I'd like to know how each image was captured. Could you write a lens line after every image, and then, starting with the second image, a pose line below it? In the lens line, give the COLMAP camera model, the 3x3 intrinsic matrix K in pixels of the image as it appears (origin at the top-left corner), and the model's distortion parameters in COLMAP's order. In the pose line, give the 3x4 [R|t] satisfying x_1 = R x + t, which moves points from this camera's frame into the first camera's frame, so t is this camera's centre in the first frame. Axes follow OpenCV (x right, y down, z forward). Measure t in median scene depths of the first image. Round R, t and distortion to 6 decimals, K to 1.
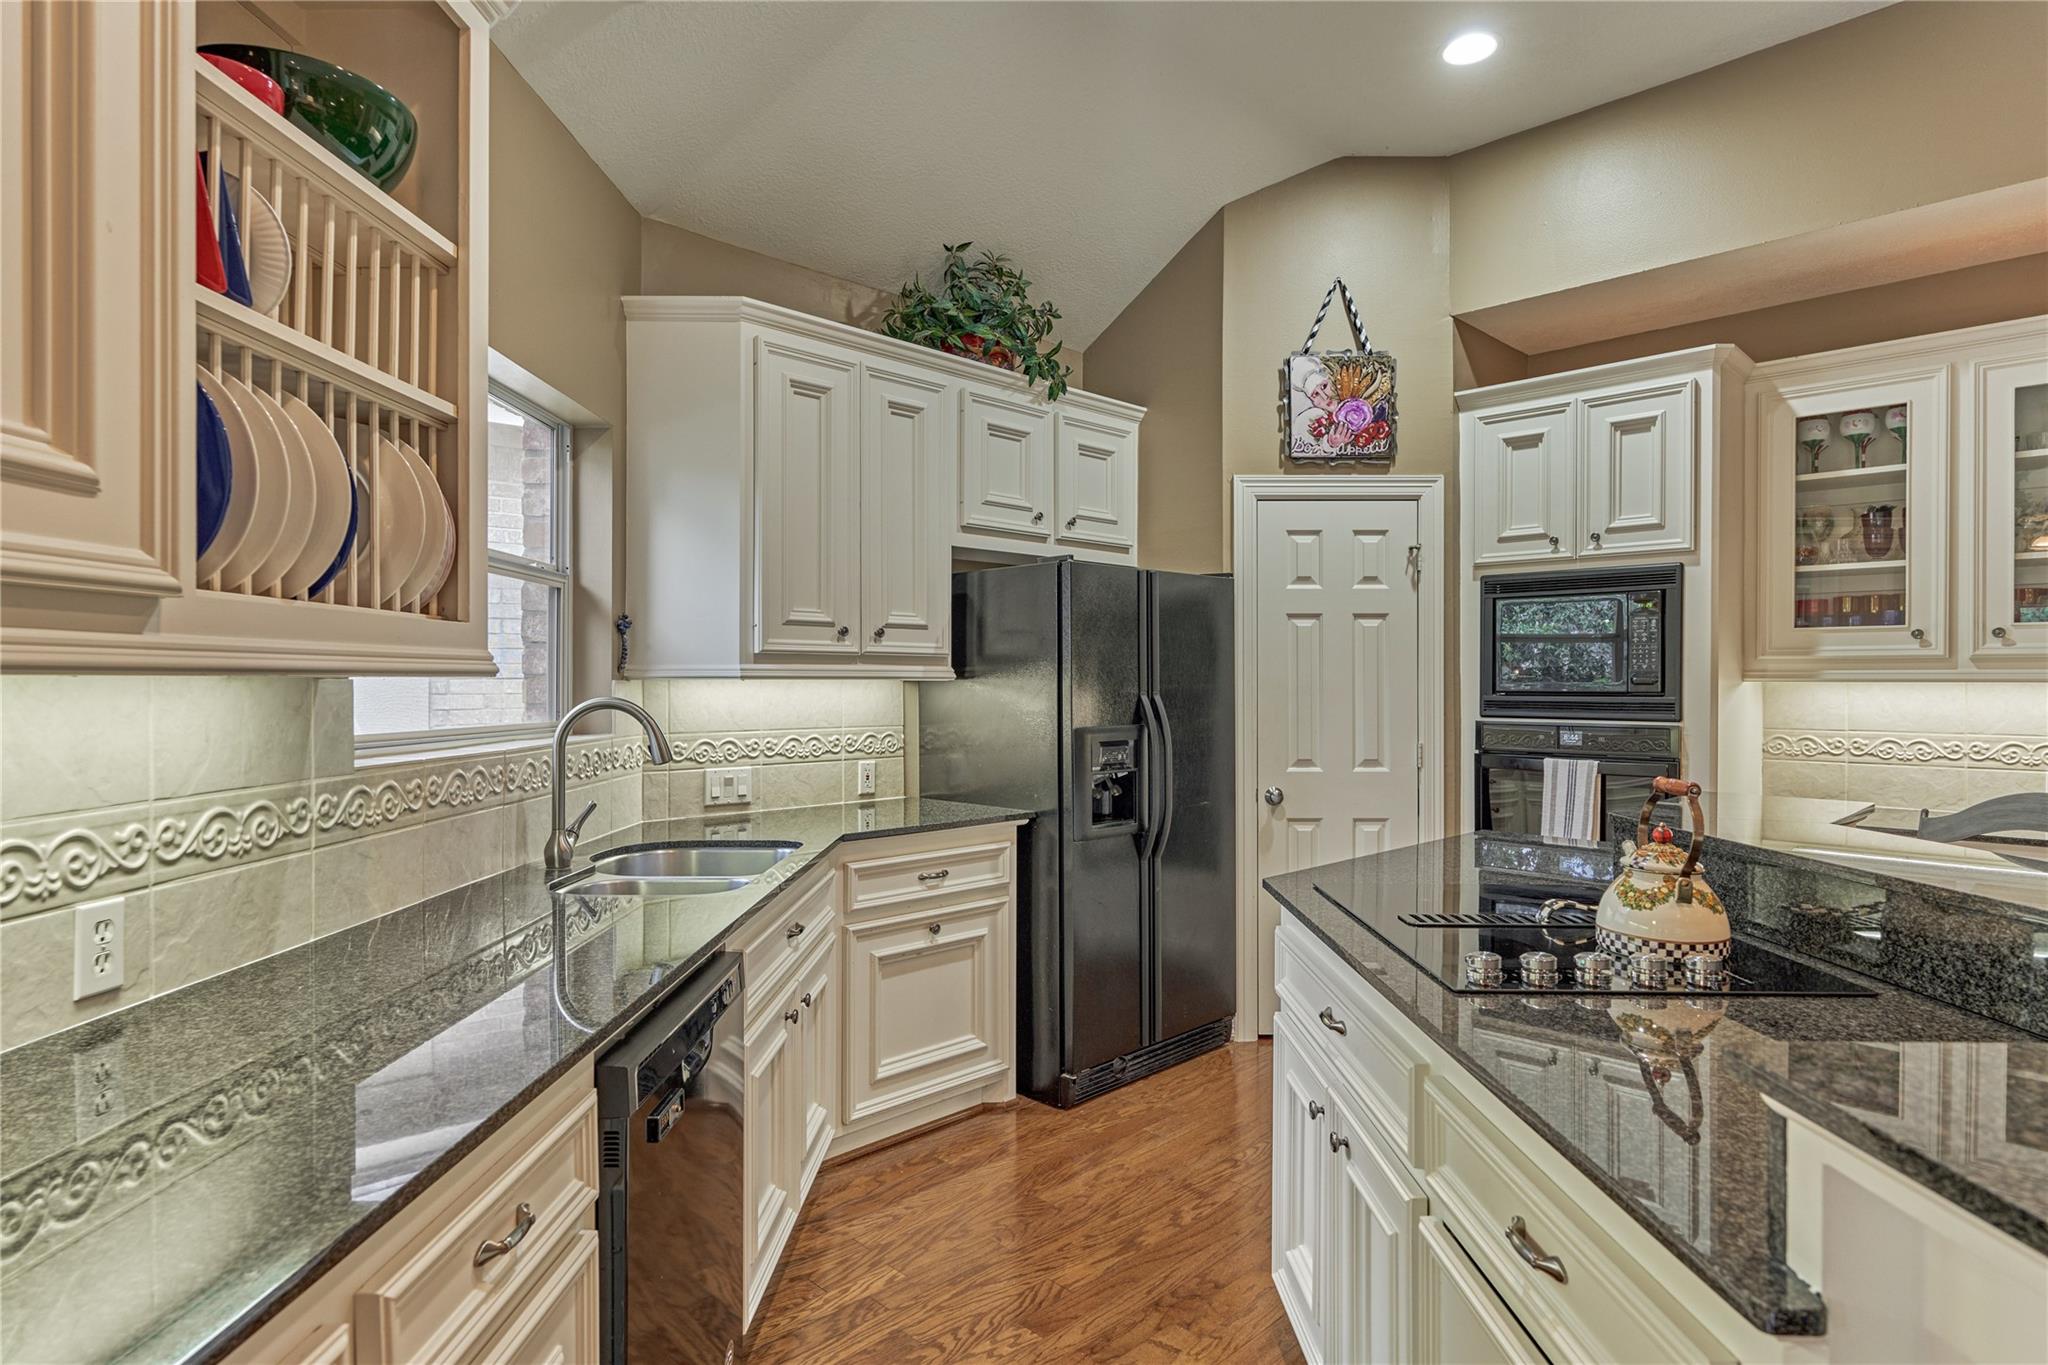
lens RADIAL K [[1102.3, 0, 1027.9], [0, 1102.3, 679.7], [0, 0, 1]] dist [-0.001065, 0.000451]
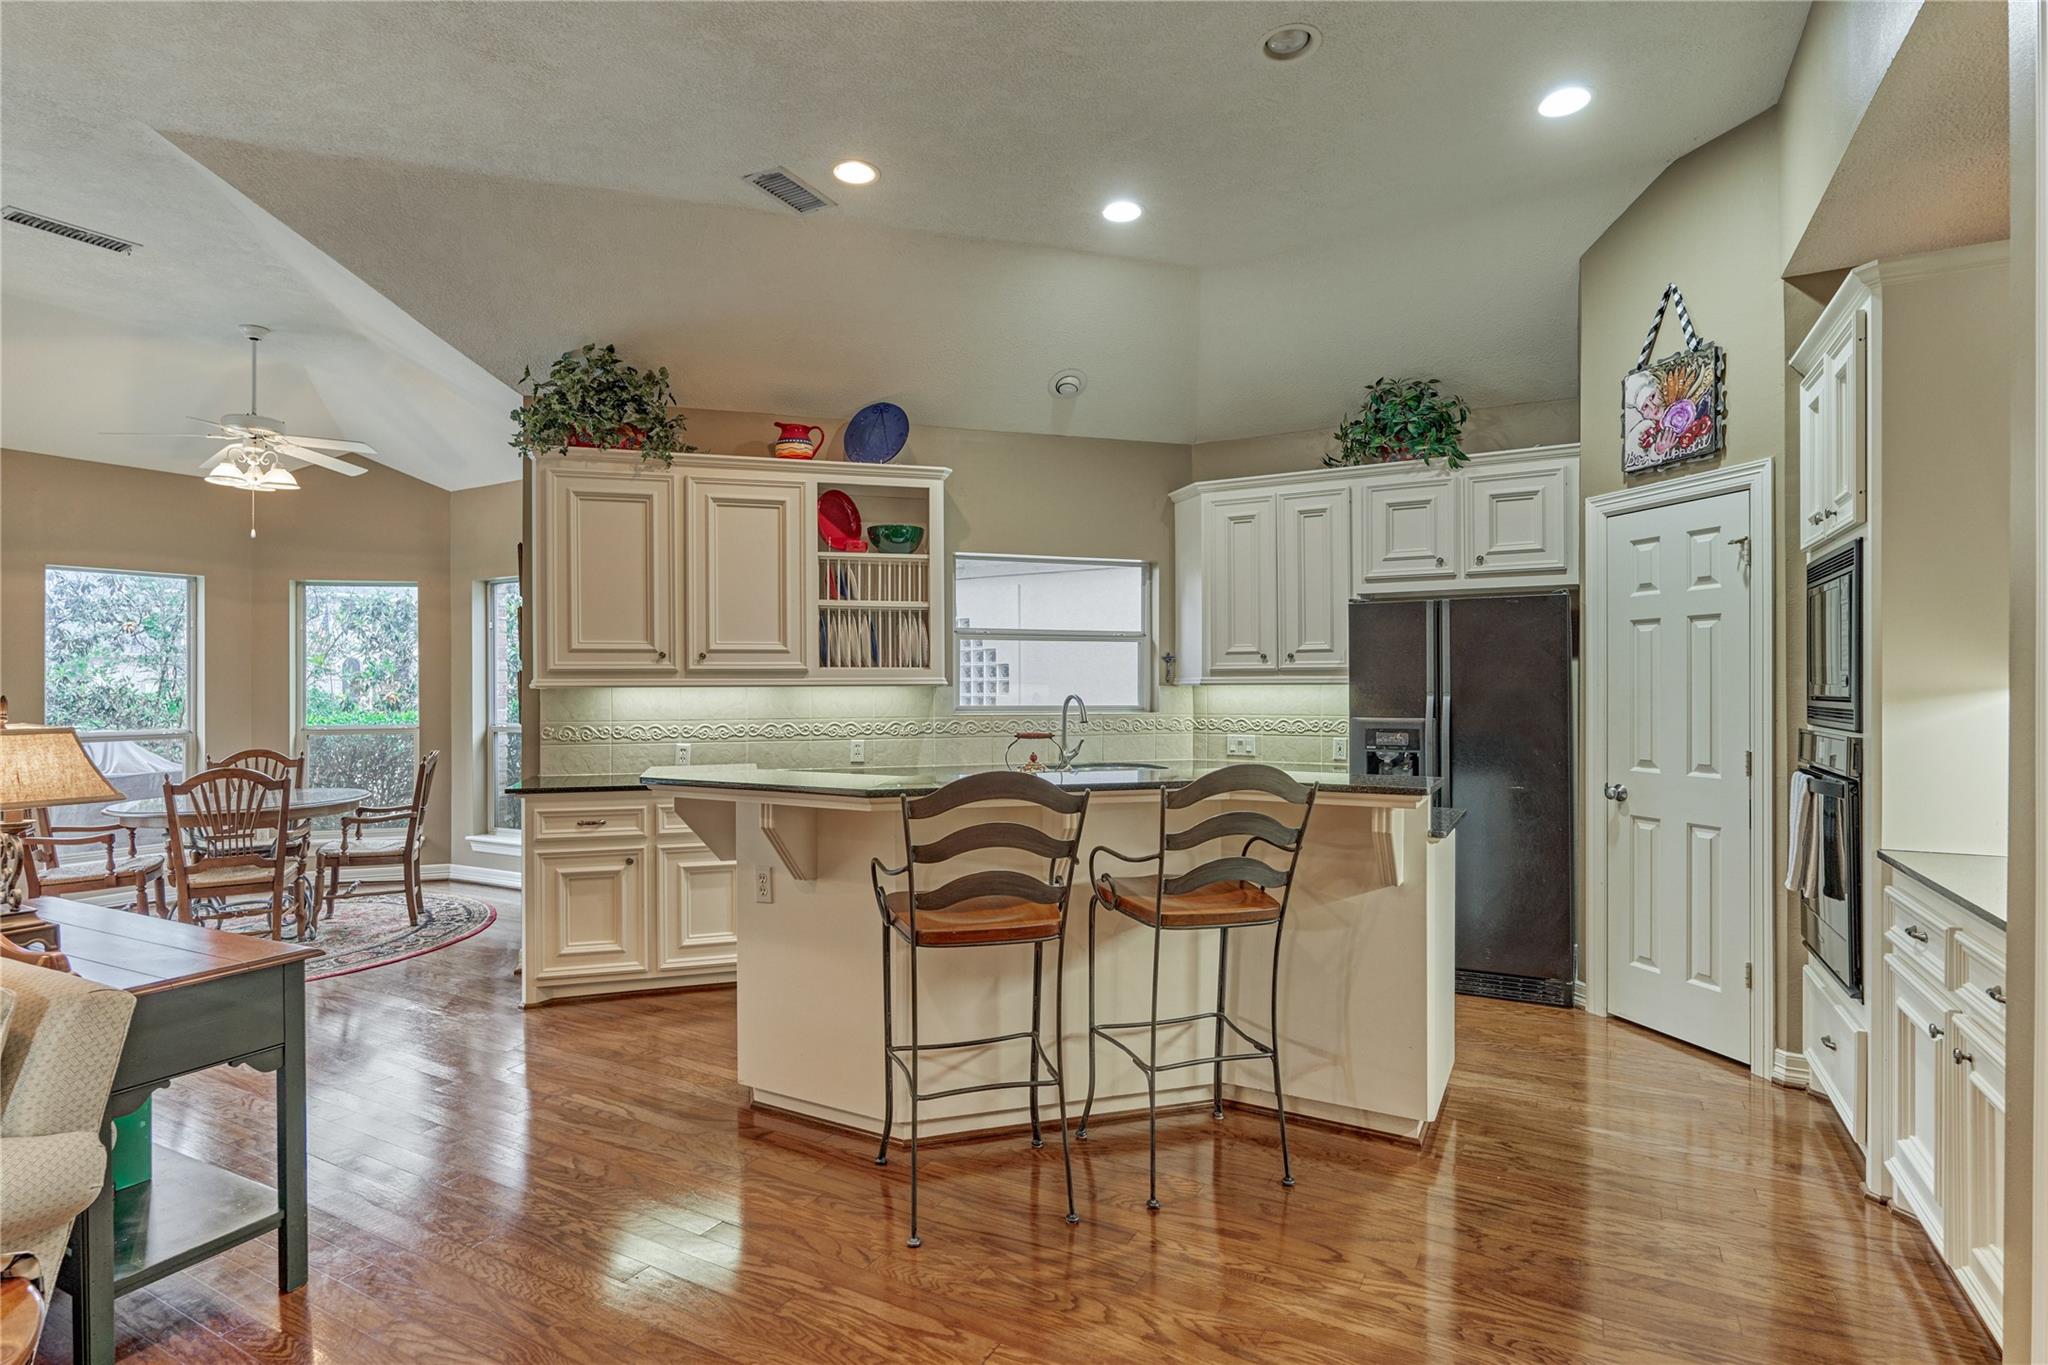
lens RADIAL K [[1012.5, 0, 1024.0], [0, 1012.5, 682.5], [0, 0, 1]] dist [-0.007926, -0.000696]
pose [[0.282169, -0.006082, -0.959345, 1.095267], [0.004904, 0.999976, -0.004898, 0.001431], [0.959352, -0.003322, 0.282192, 0.189256]]
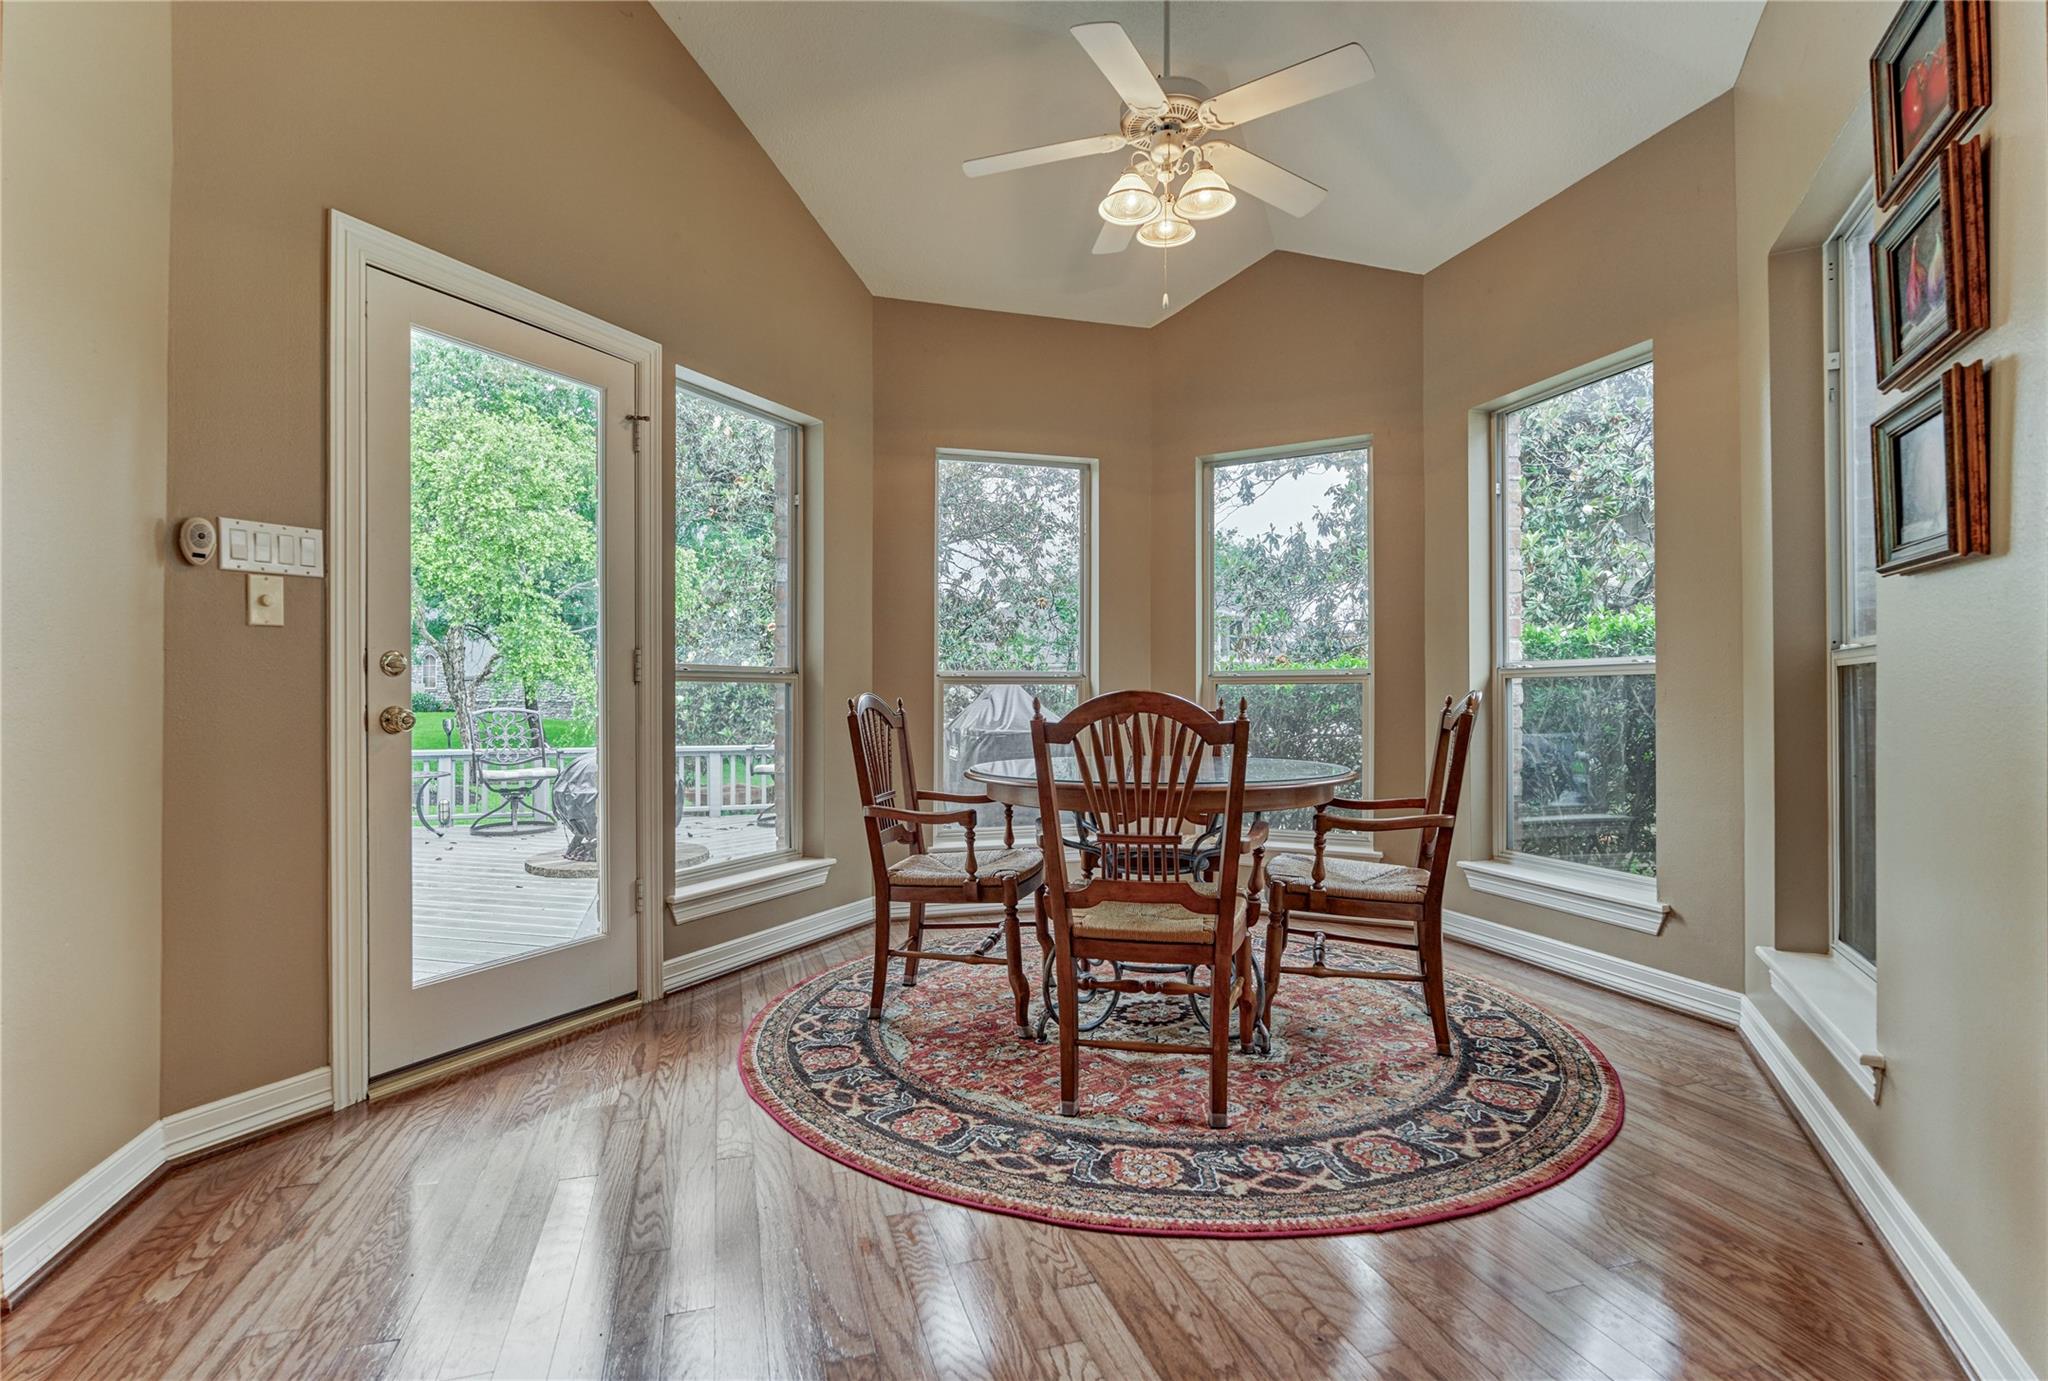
lens RADIAL K [[959.3, 0, 1024.0], [0, 959.3, 690.5], [0, 0, 1]] dist [-0.000290, -0.000054]
pose [[-0.458178, -0.007643, -0.888828, 0.125519], [0.000782, 0.999959, -0.009002, 0.101623], [0.888860, -0.004820, -0.458153, -0.215800]]
